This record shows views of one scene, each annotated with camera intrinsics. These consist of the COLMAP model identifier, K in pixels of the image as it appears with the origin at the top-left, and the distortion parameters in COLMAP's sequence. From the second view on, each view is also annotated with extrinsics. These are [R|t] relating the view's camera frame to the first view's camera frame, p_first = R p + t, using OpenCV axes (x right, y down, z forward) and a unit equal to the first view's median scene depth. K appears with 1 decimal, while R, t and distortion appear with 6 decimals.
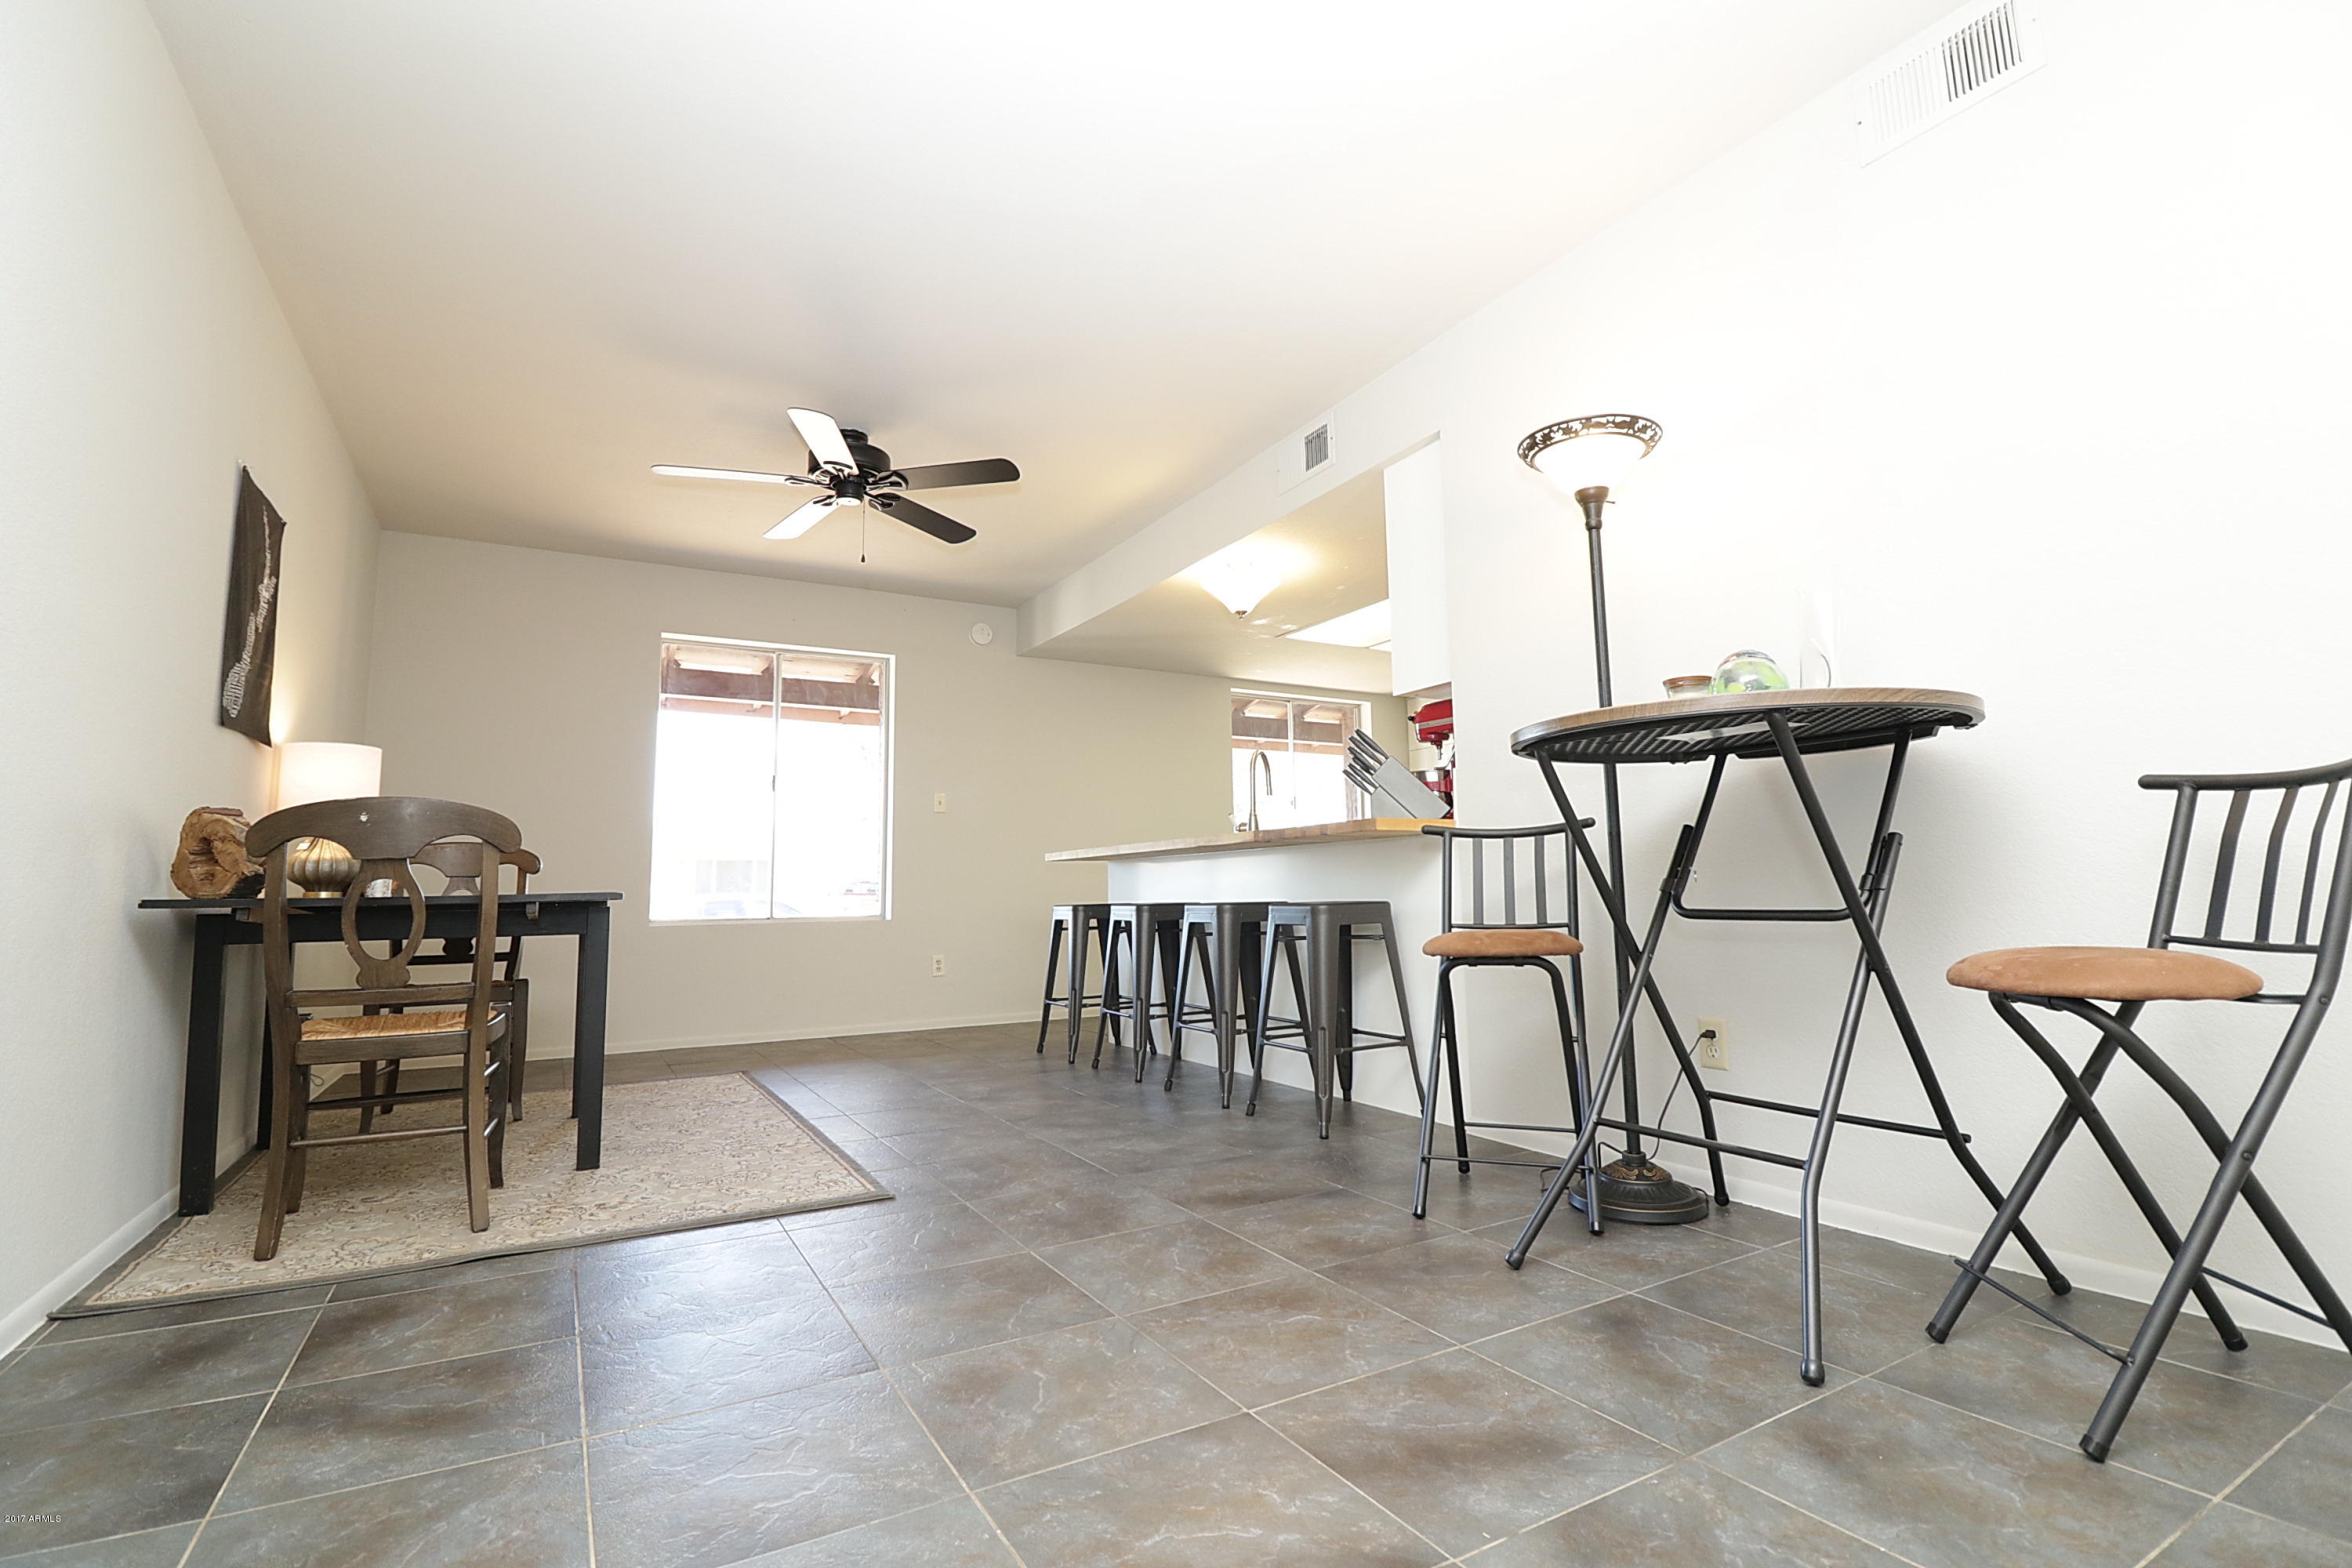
lens RADIAL K [[1080.4, 0, 1156.2], [0, 1080.4, 771.7], [0, 0, 1]] dist [0.005998, -0.012154]
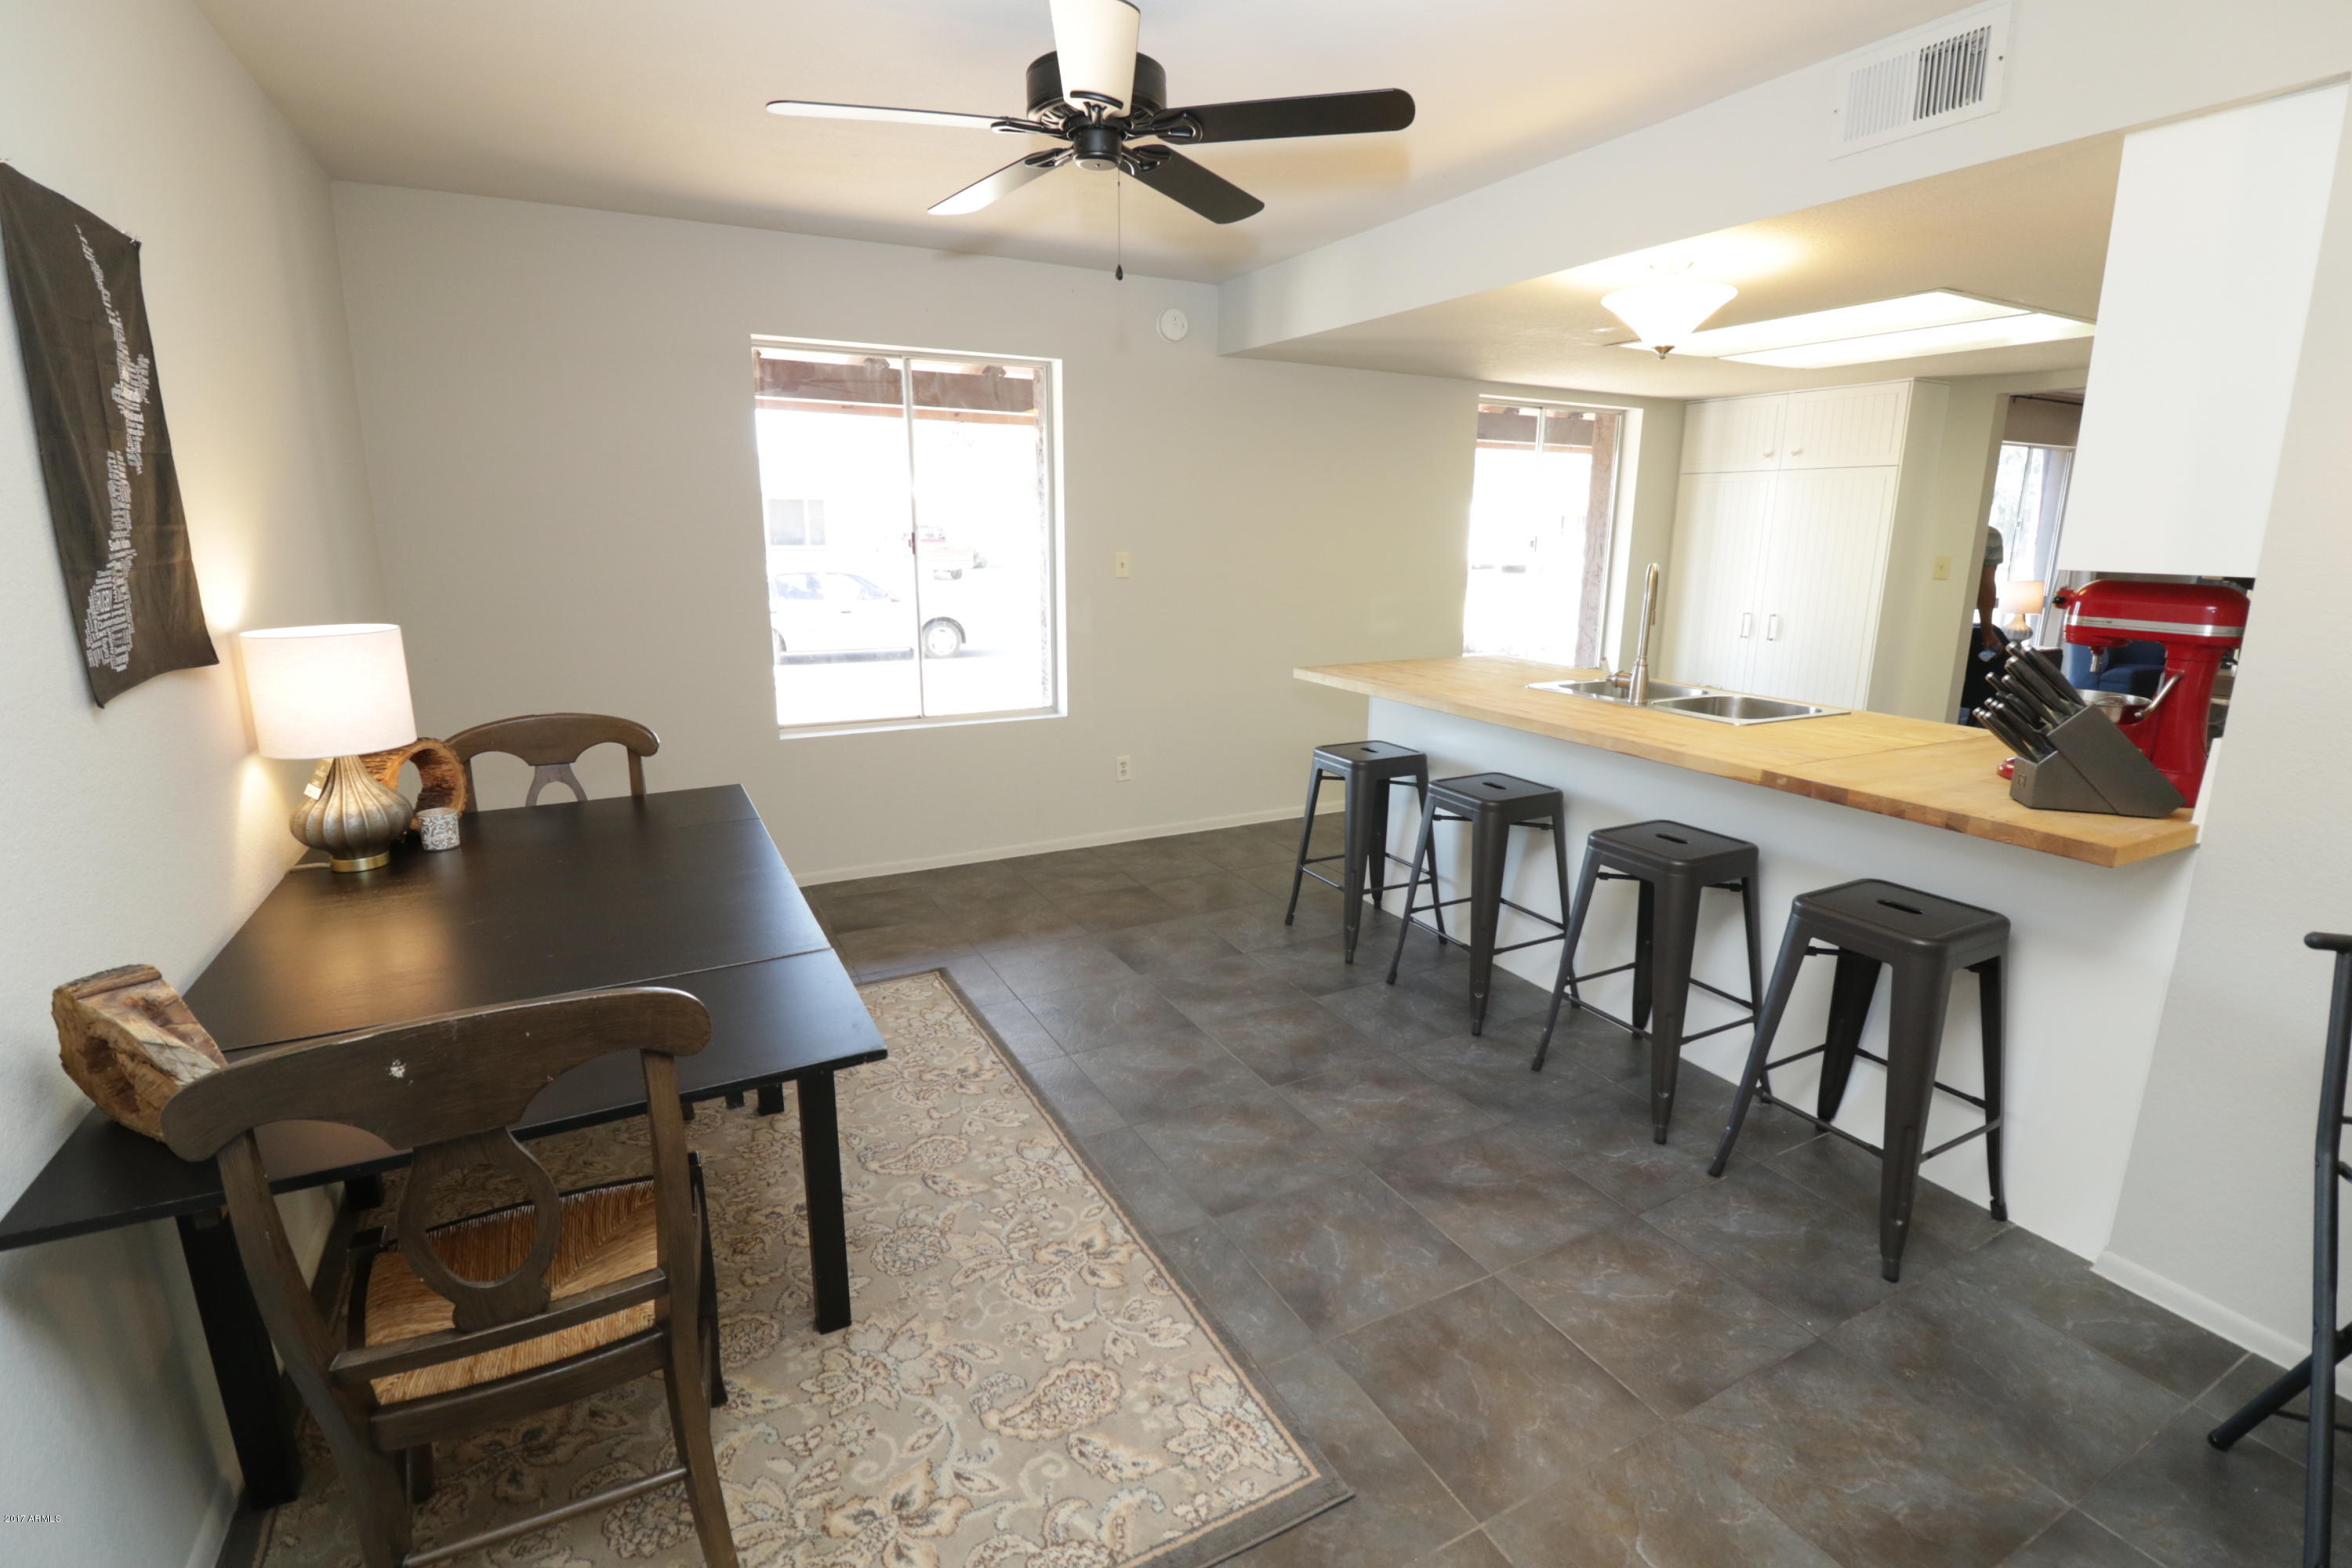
lens RADIAL K [[1087.8, 0, 1176.0], [0, 1087.8, 784.0], [0, 0, 1]] dist [0.003465, -0.012604]
pose [[0.999319, 0.027593, -0.024499, -0.264018], [-0.017792, 0.941982, 0.335191, -0.161493], [0.032327, -0.334527, 0.941832, 0.413853]]
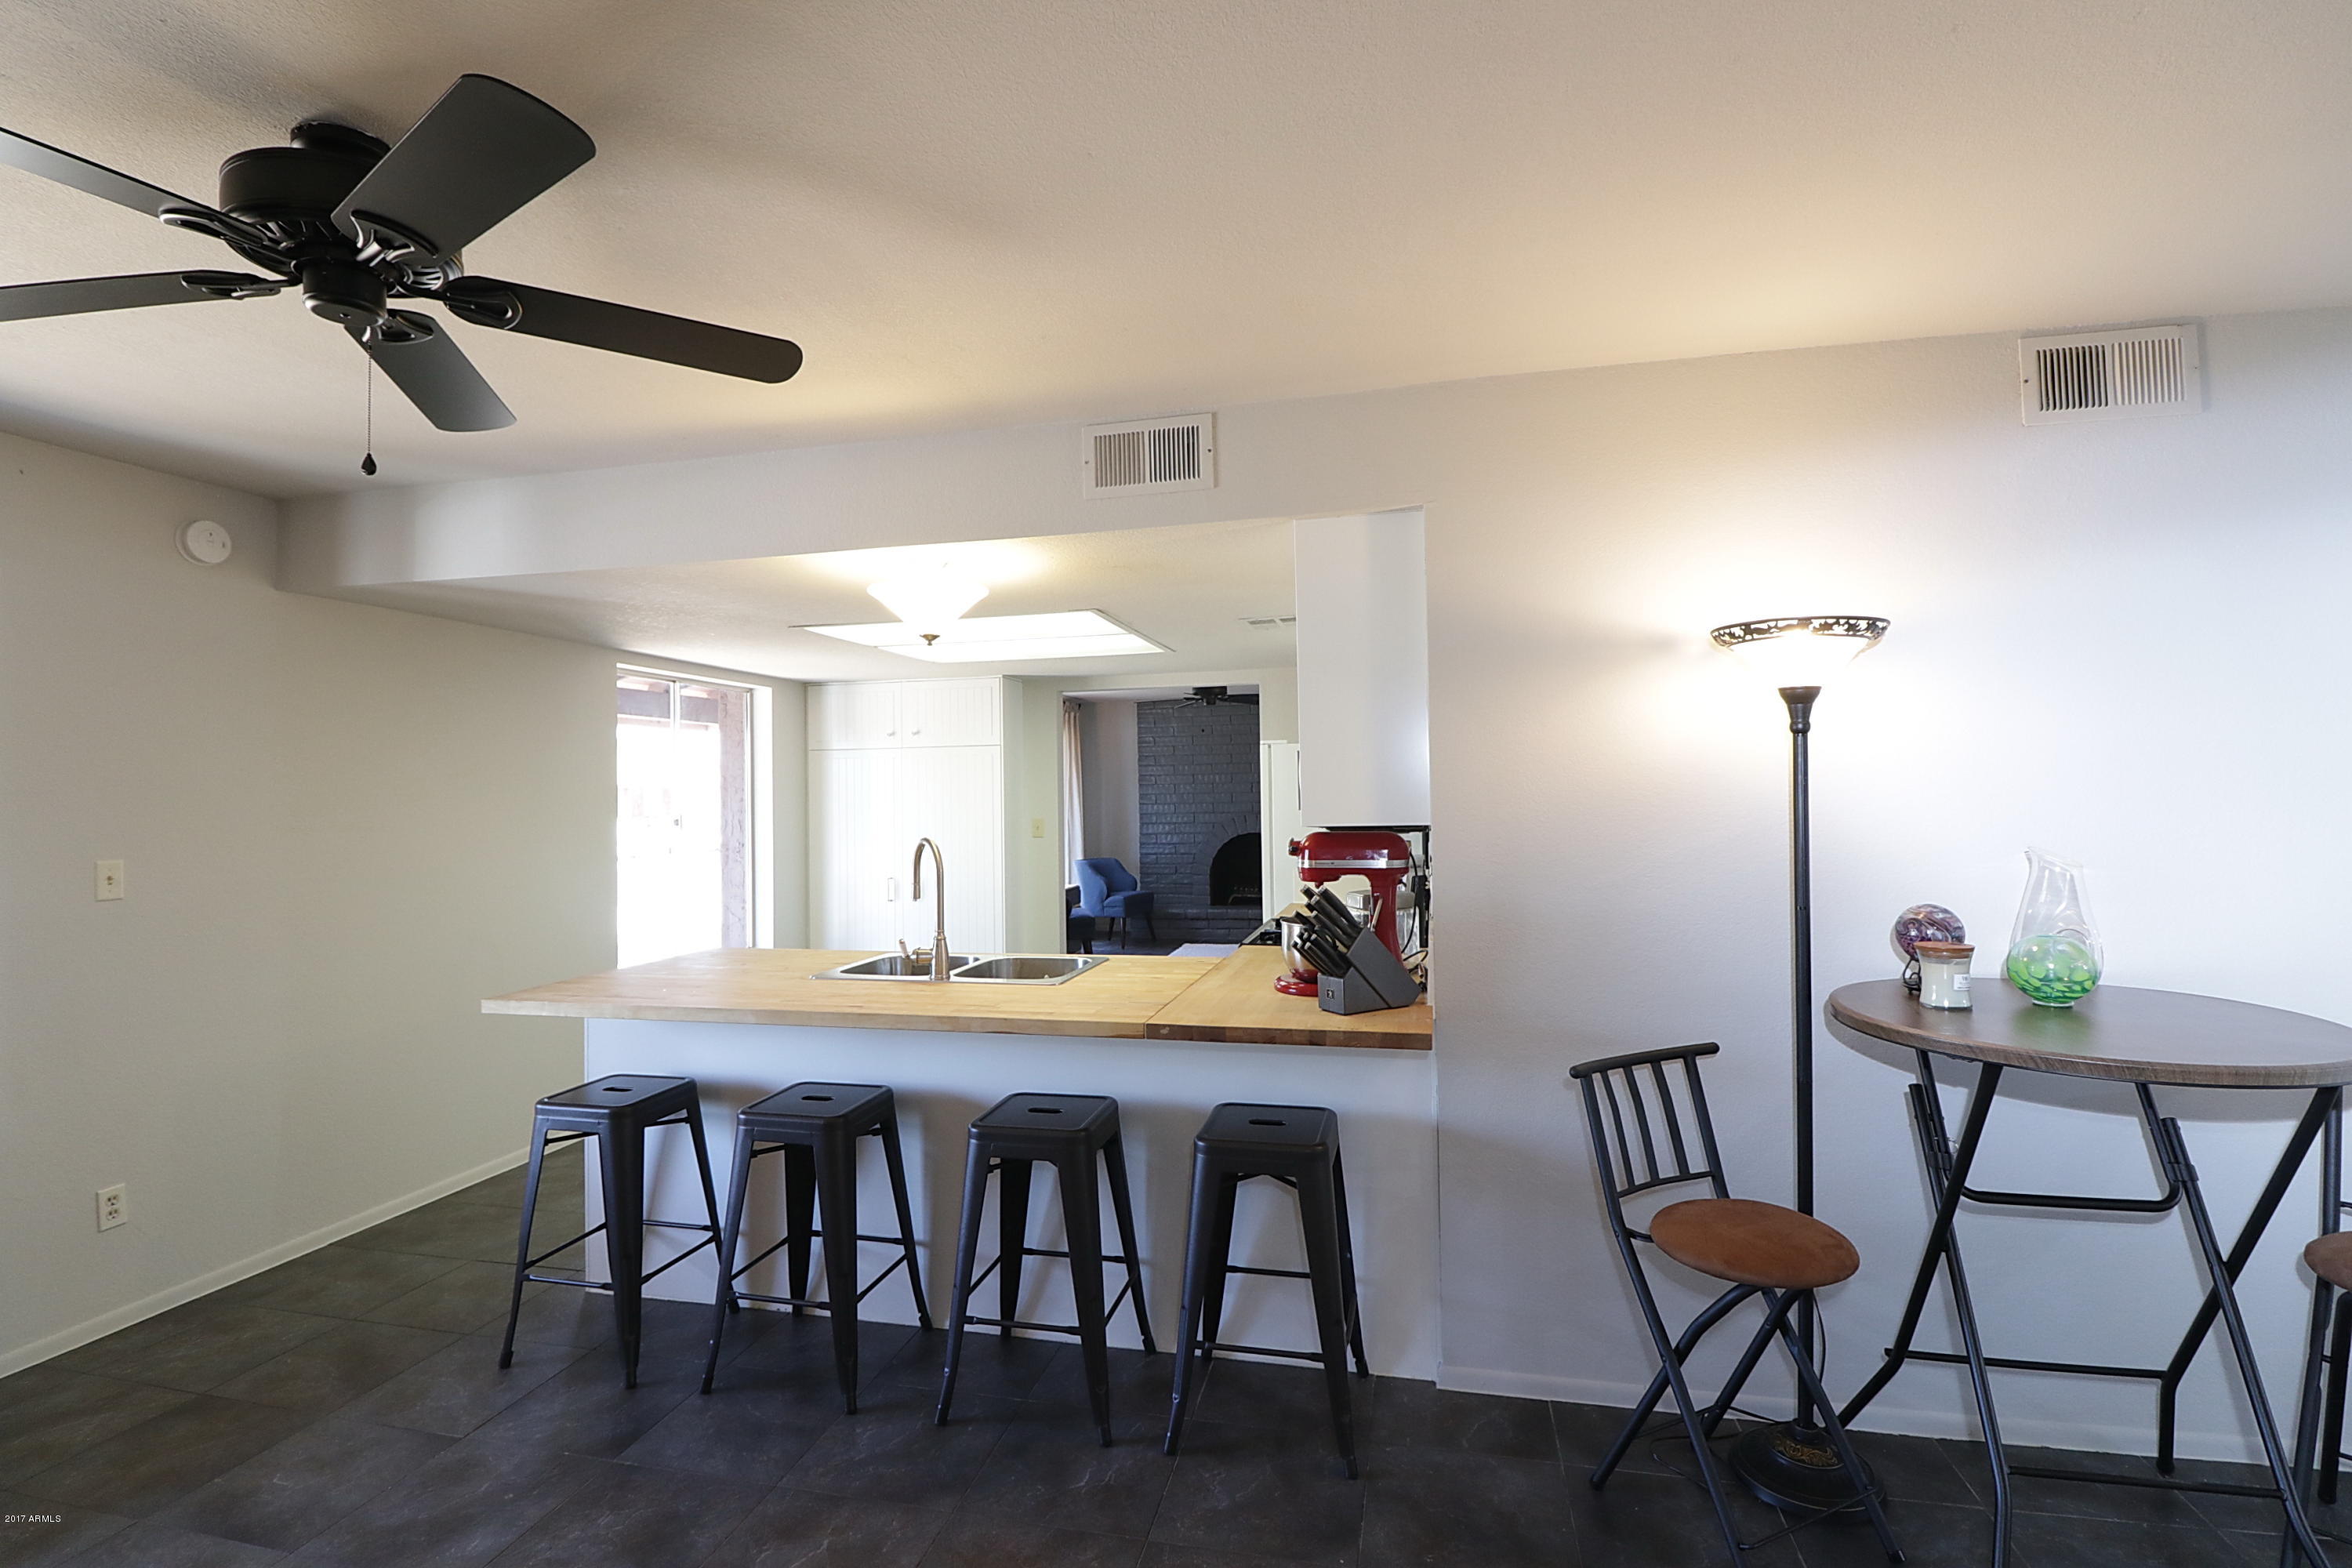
lens RADIAL K [[1050.3, 0, 1176.0], [0, 1050.3, 784.0], [0, 0, 1]] dist [0.024592, -0.017082]
pose [[0.682658, 0.000381, 0.730738, -0.416938], [-0.066315, 0.995906, 0.061432, -0.152503], [-0.727723, -0.090396, 0.679888, 0.594325]]
